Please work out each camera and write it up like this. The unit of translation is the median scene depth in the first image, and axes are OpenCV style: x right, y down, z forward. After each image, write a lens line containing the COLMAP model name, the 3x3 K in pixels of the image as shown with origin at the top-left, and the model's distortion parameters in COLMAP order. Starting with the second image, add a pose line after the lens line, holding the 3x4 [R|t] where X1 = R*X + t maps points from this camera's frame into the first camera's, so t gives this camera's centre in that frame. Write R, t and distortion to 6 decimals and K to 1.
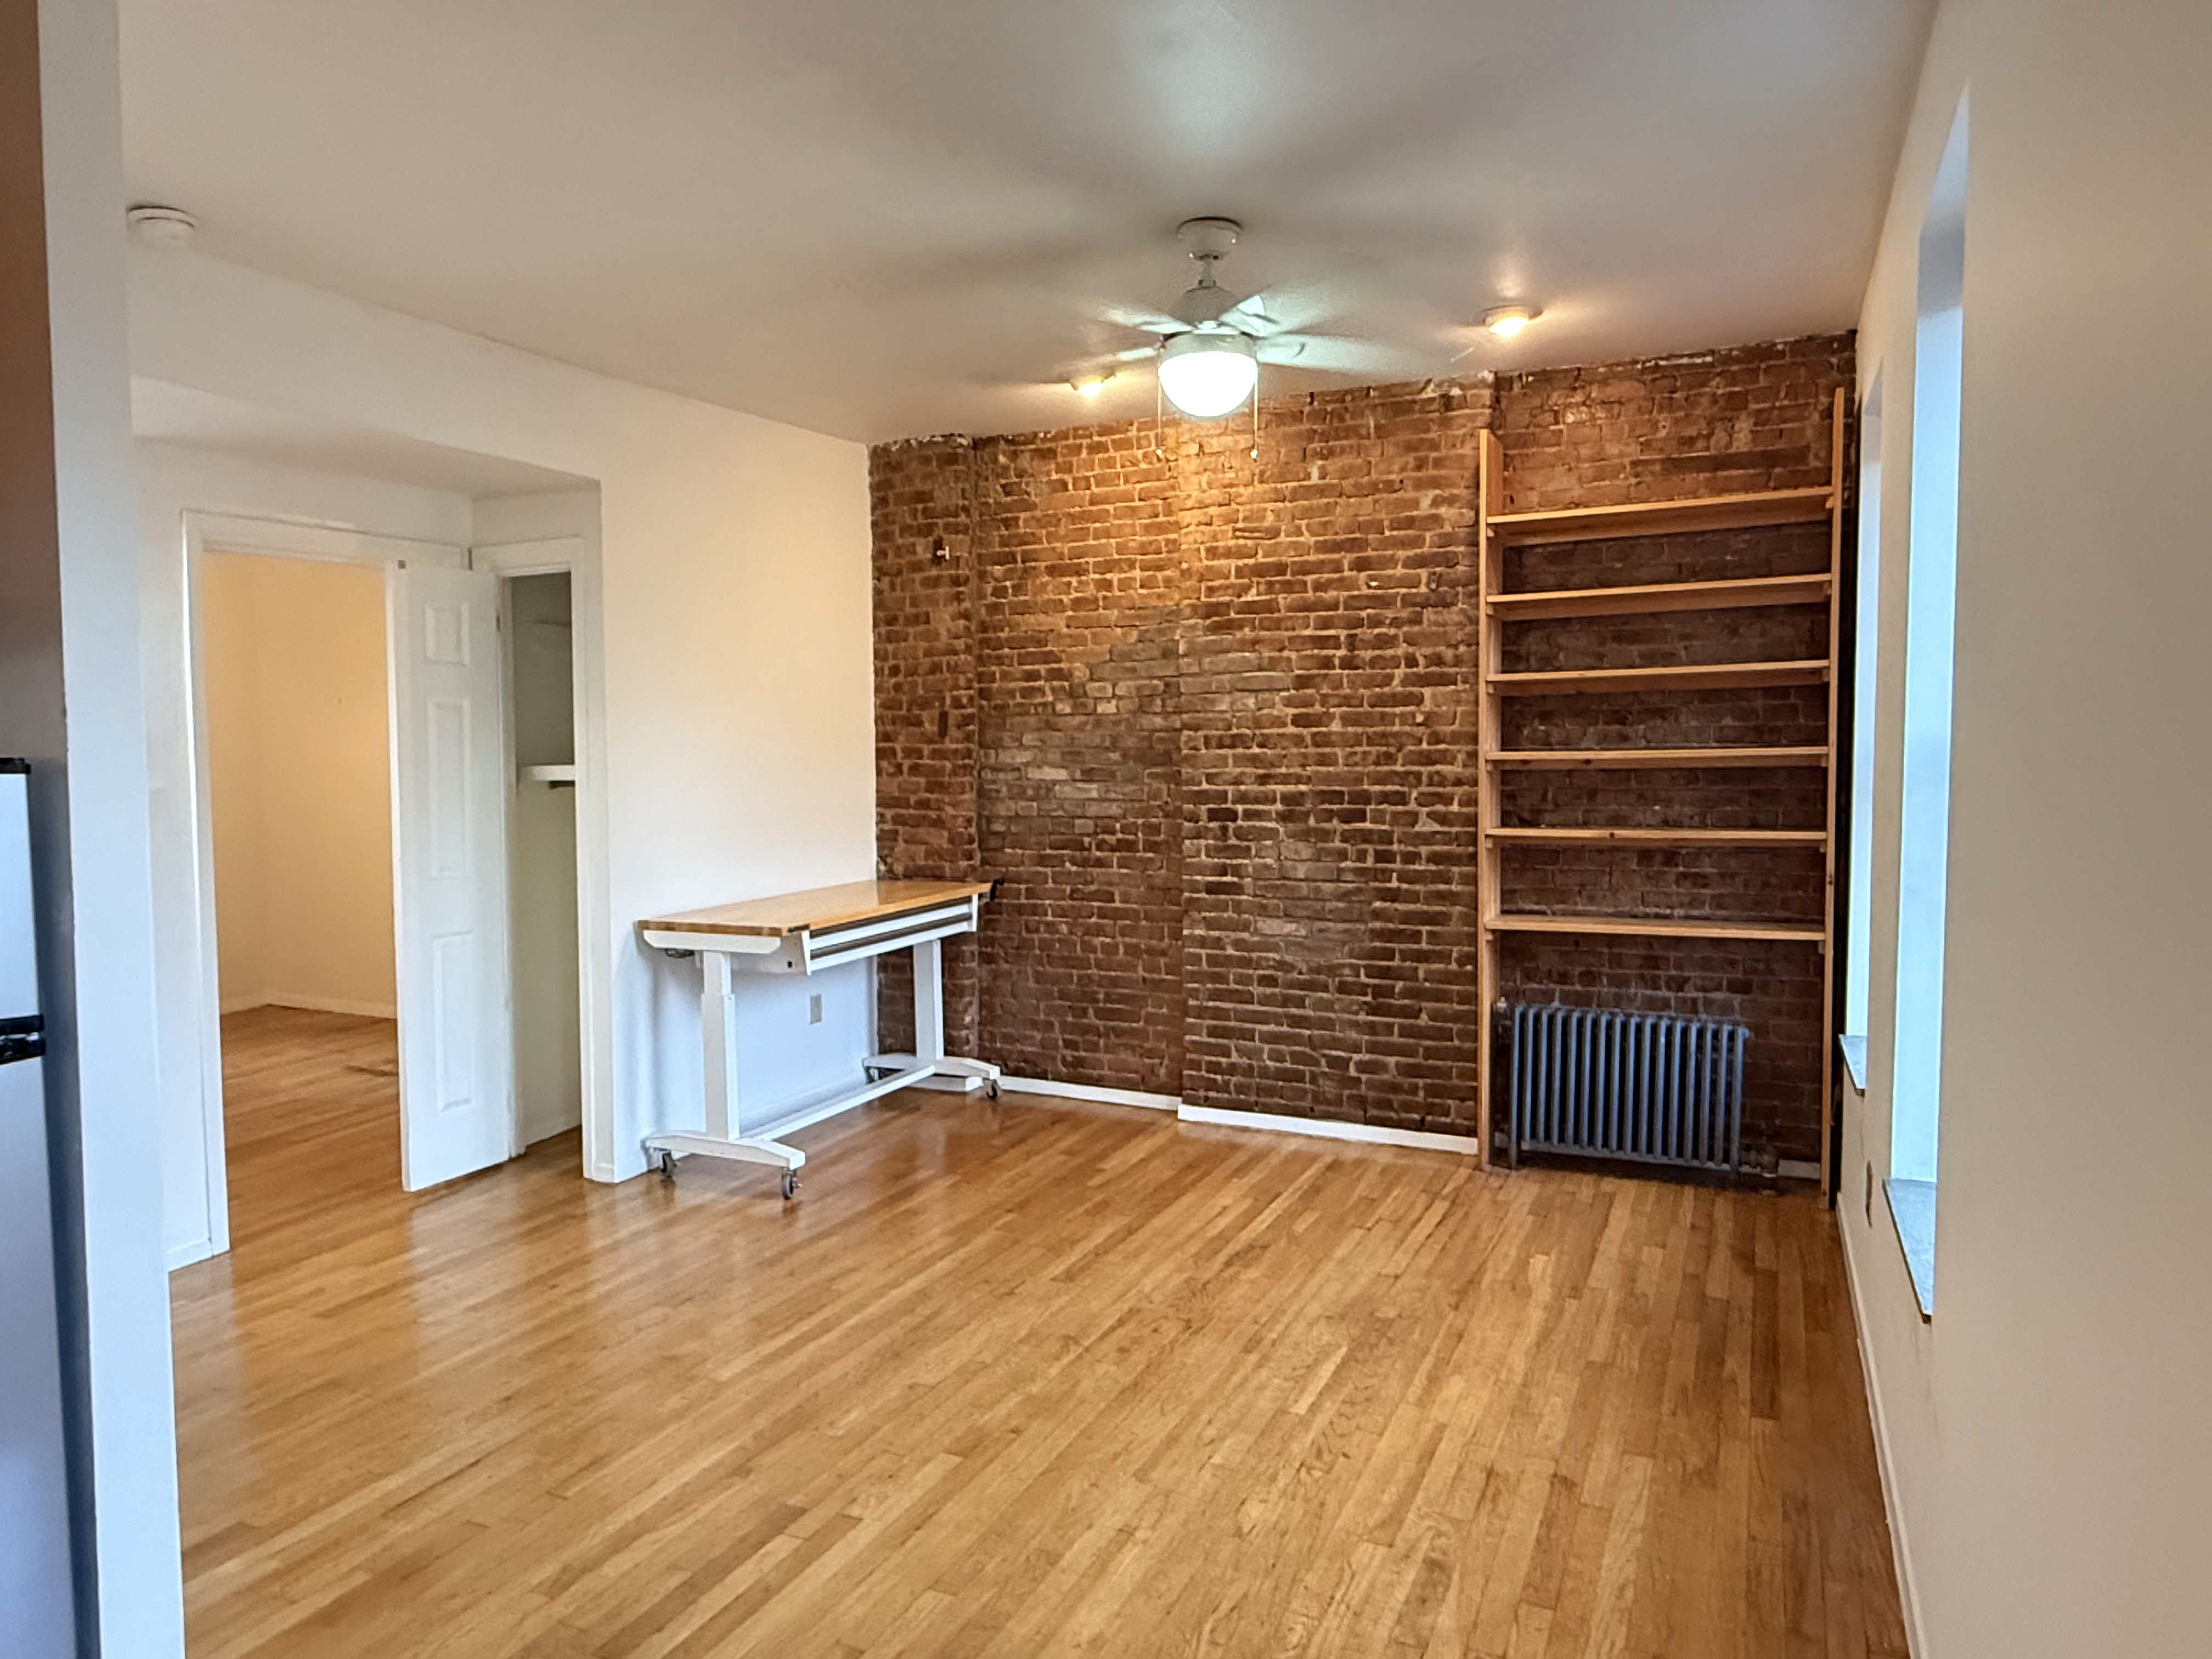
lens RADIAL K [[1373.1, 0, 1107.6], [0, 1373.1, 837.0], [0, 0, 1]] dist [-0.011888, 0.005804]
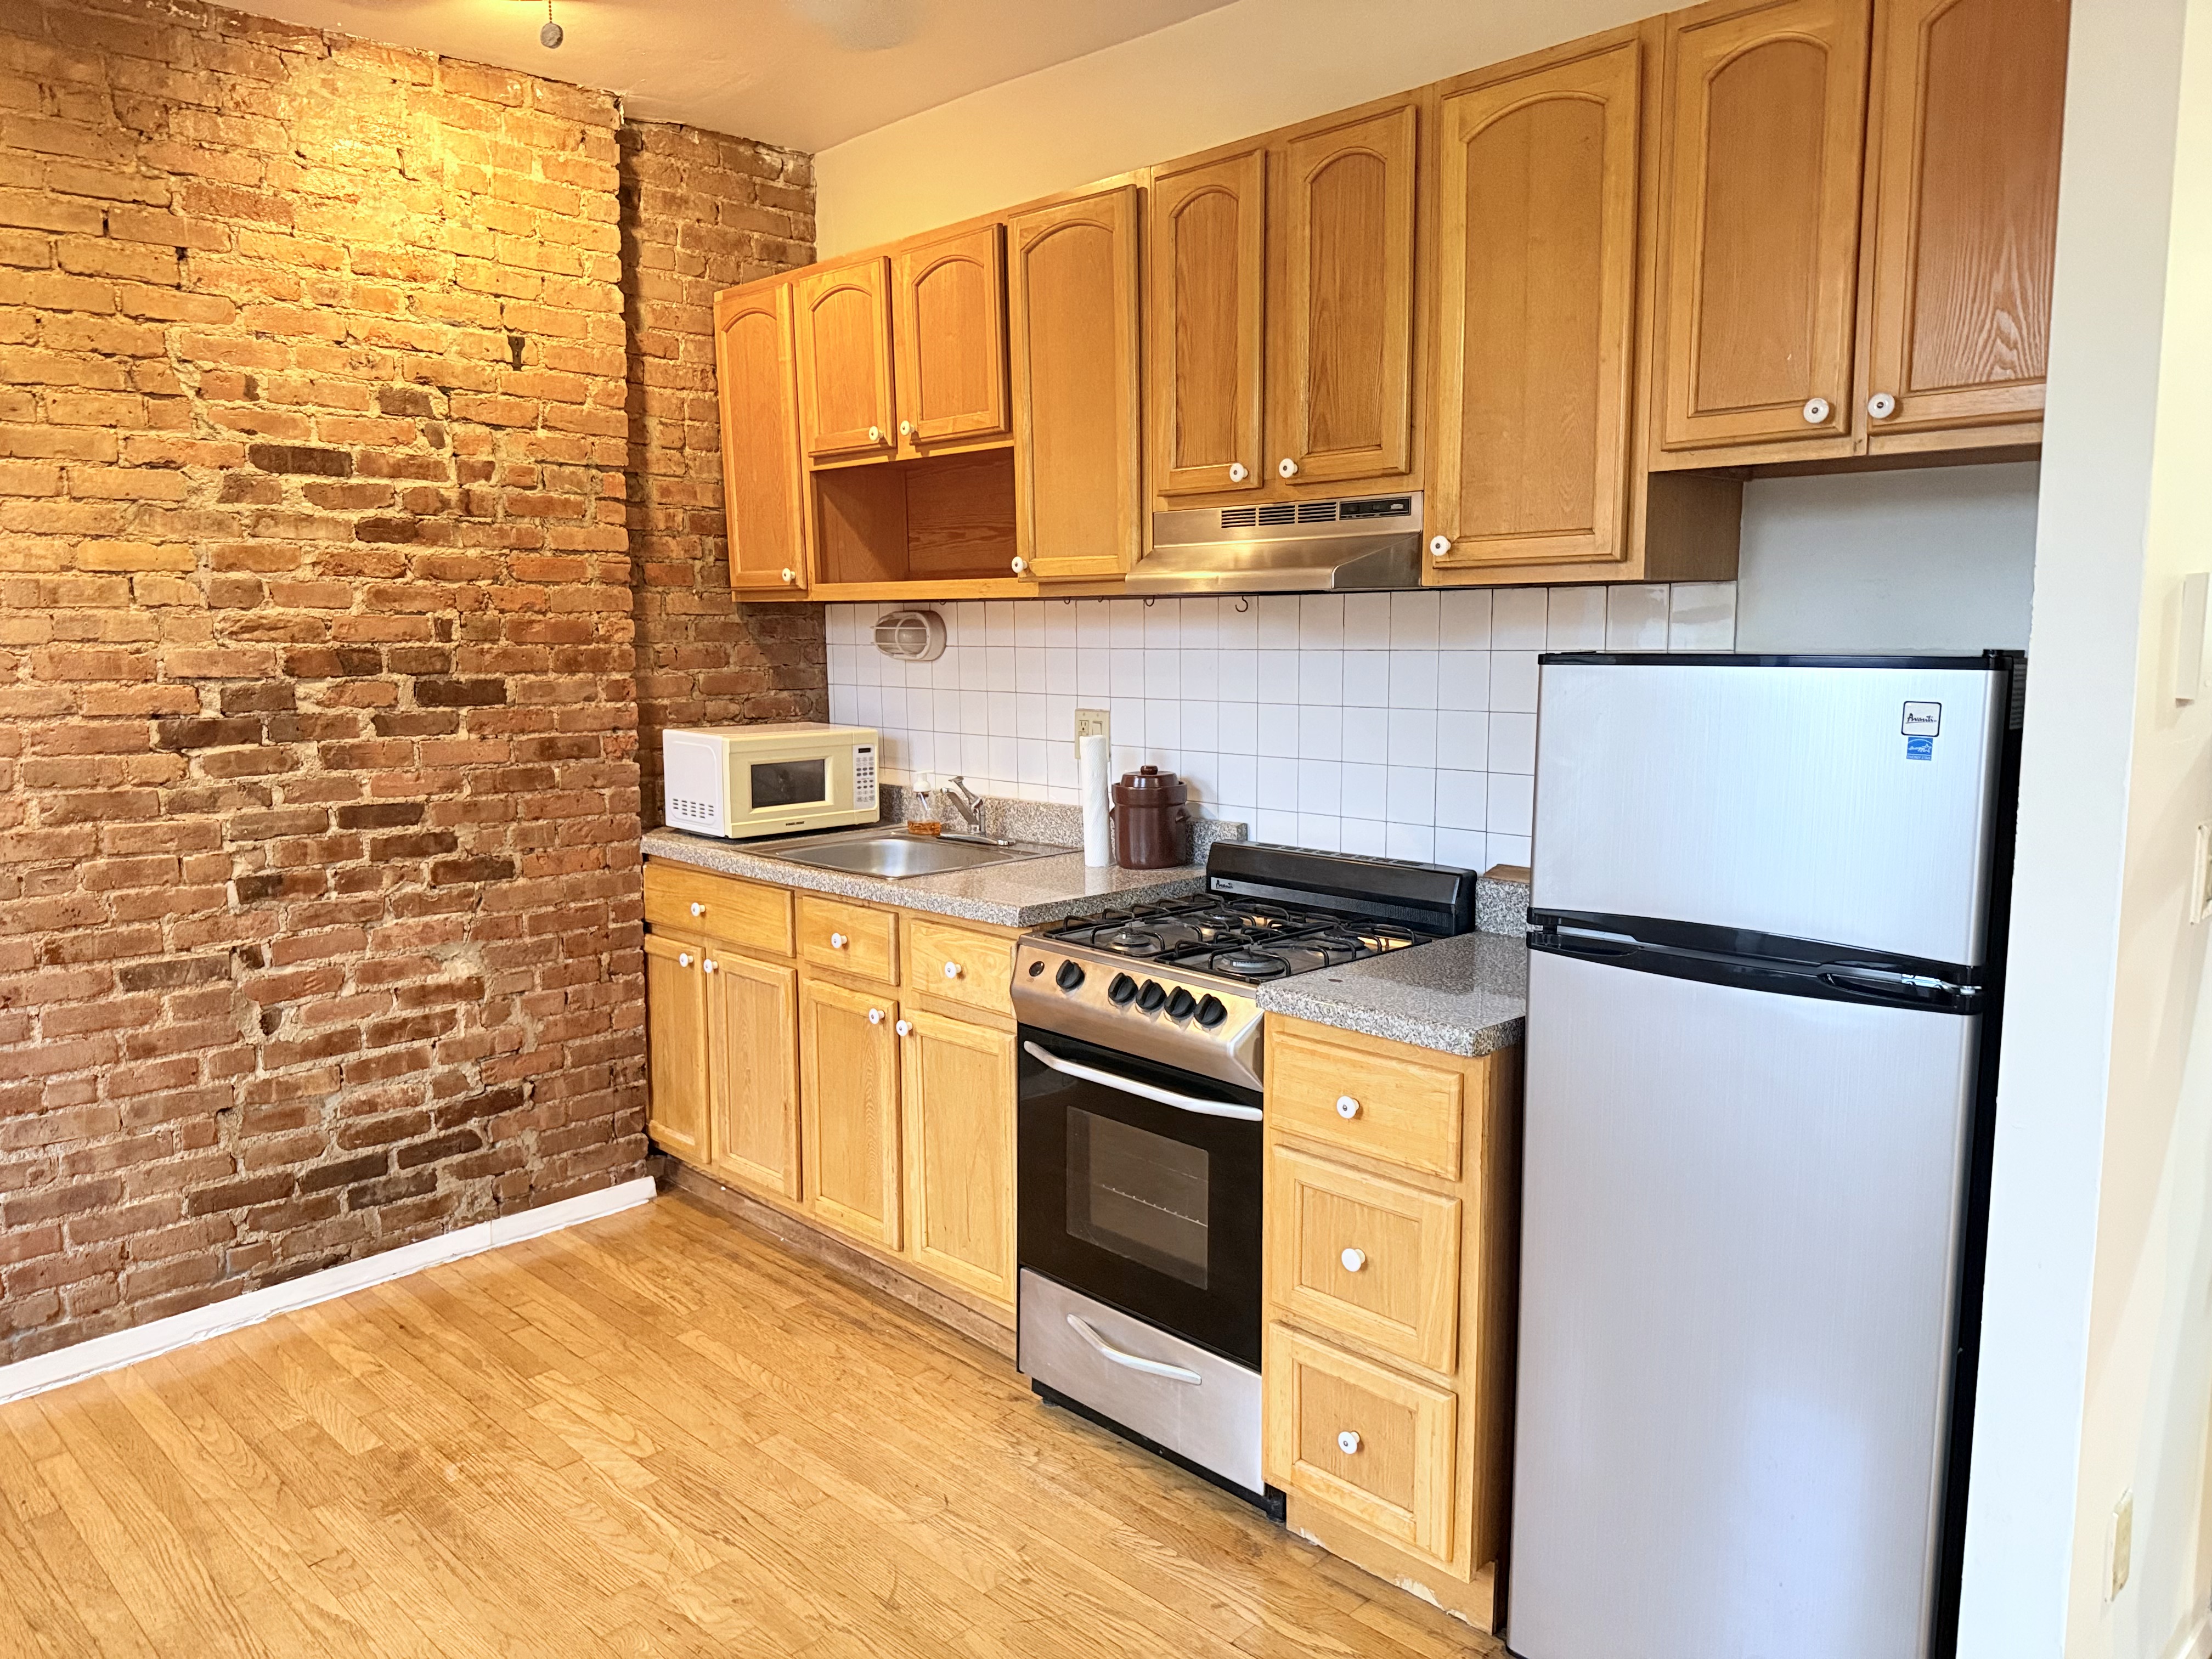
lens RADIAL K [[1554.8, 0, 1108.3], [0, 1554.8, 828.7], [0, 0, 1]] dist [0.063003, -0.083442]
pose [[-0.333752, 0.132460, -0.933308, 0.095145], [-0.049744, 0.986224, 0.157759, -0.027208], [0.941348, 0.099079, -0.322565, 0.295709]]
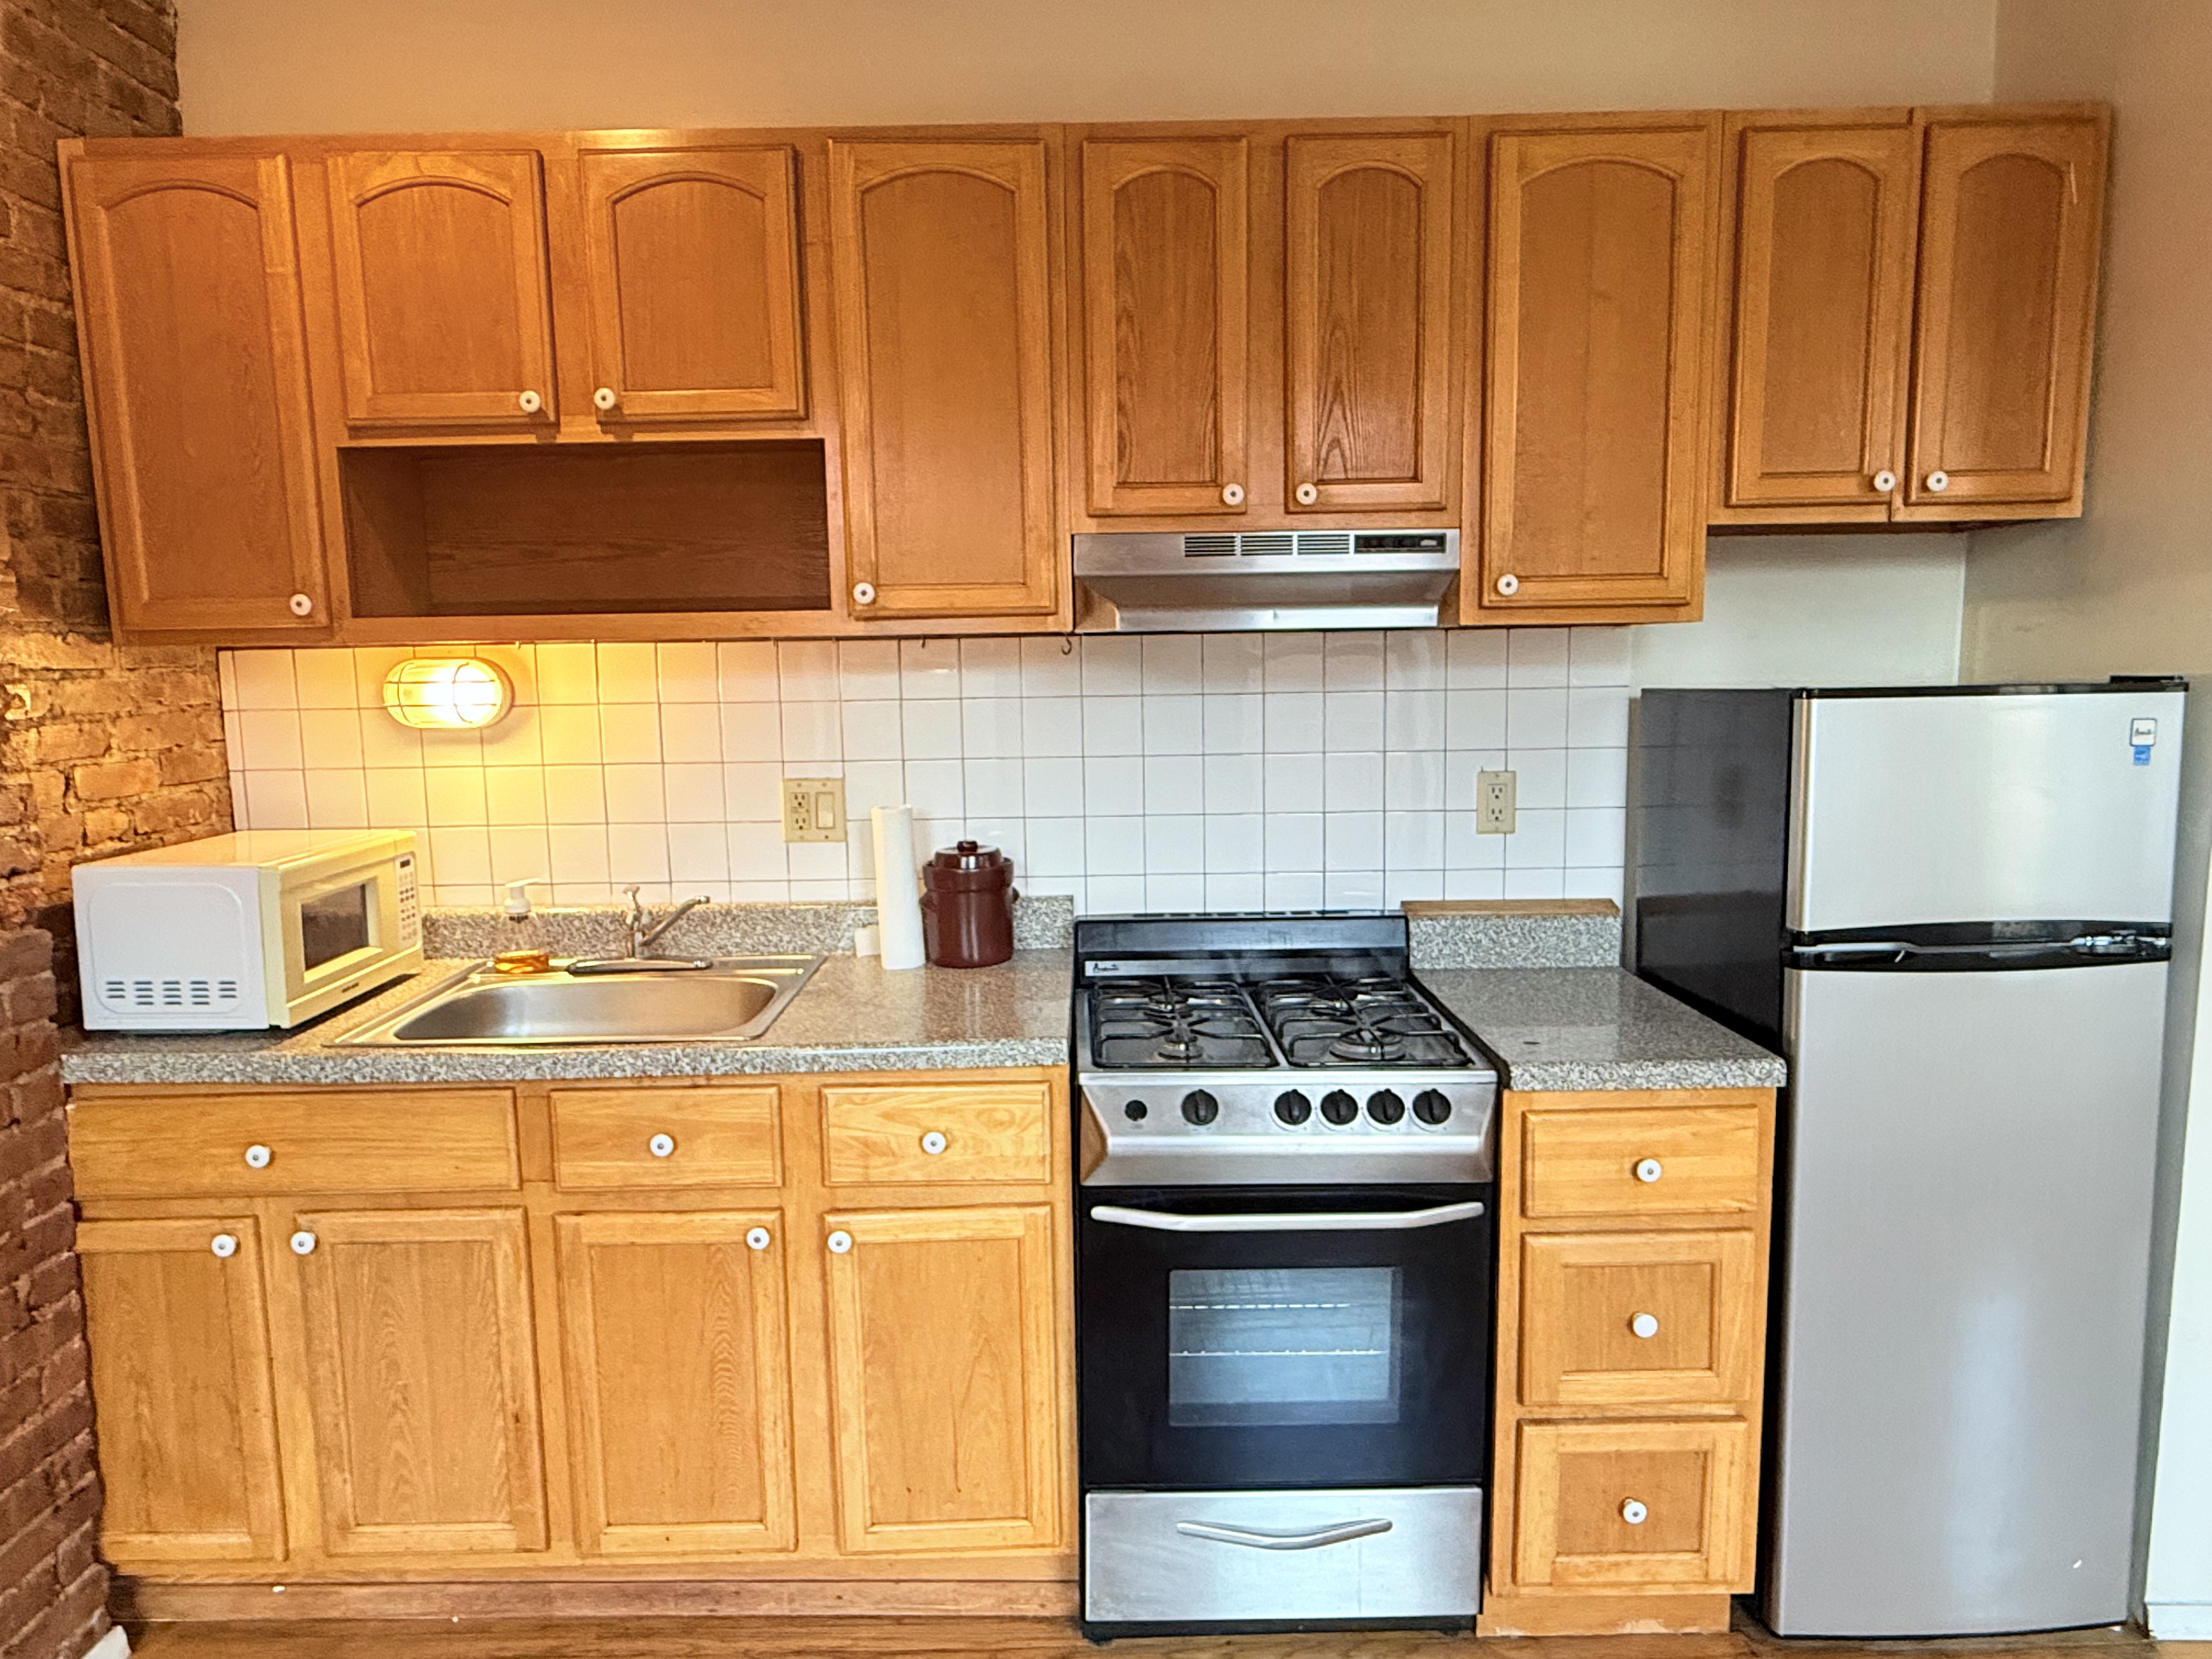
lens RADIAL K [[1373.1, 0, 1083.5], [0, 1373.1, 829.2], [0, 0, 1]] dist [-0.011888, 0.005804]
pose [[0.443043, 0.107715, -0.890006, -0.081532], [-0.040612, 0.994148, 0.100103, -0.004619], [0.895580, -0.008205, 0.444825, -0.080277]]
